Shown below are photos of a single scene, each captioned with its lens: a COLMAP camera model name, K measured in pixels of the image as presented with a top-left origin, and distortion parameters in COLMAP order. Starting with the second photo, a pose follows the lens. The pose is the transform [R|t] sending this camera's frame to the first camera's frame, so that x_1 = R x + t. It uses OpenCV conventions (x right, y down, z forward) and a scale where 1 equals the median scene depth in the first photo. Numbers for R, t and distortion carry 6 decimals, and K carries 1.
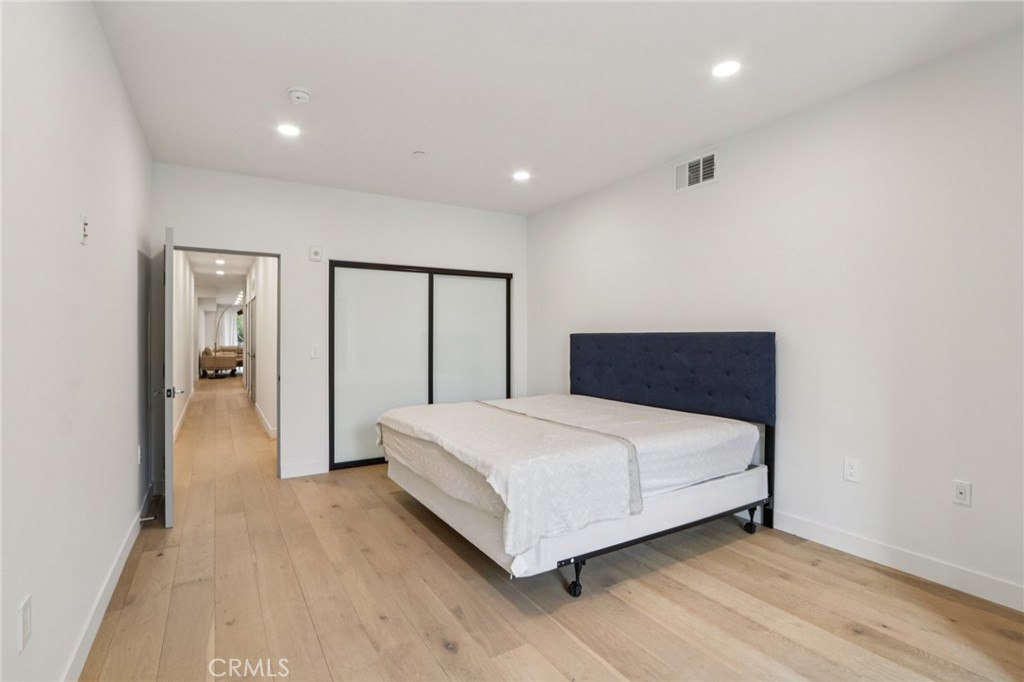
lens RADIAL K [[472.5, 0, 496.7], [0, 472.5, 337.7], [0, 0, 1]] dist [-0.008279, -0.000151]
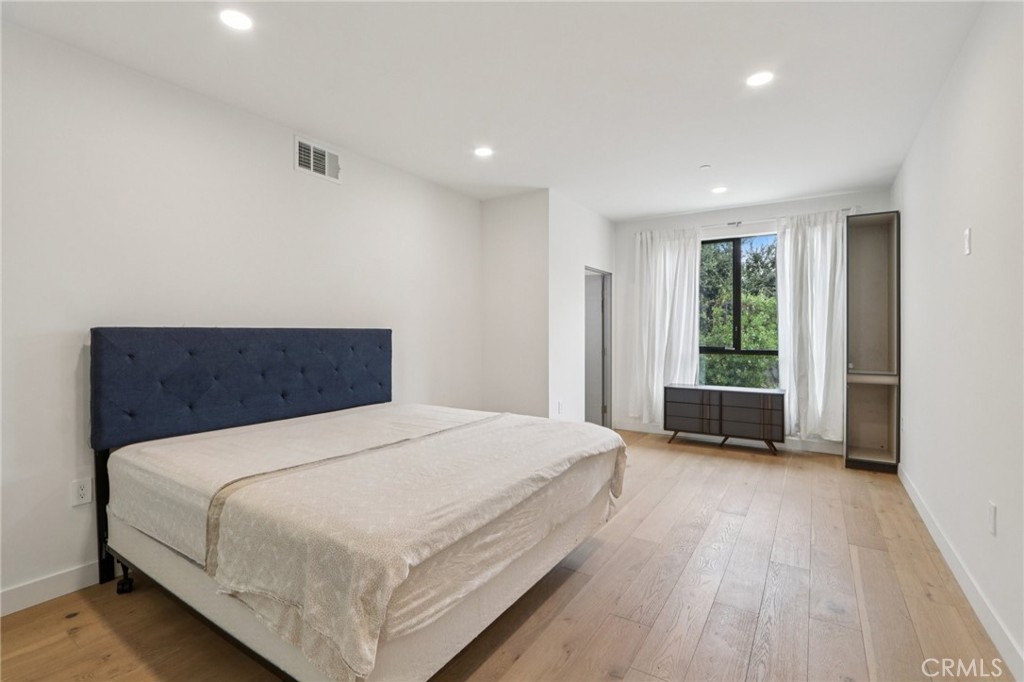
lens RADIAL K [[472.5, 0, 496.7], [0, 472.5, 337.7], [0, 0, 1]] dist [-0.008279, -0.000151]
pose [[-0.422043, -0.004047, 0.906567, -0.612282], [0.004242, 0.999970, 0.006439, 0.002124], [-0.906566, 0.006564, -0.422014, 1.111348]]
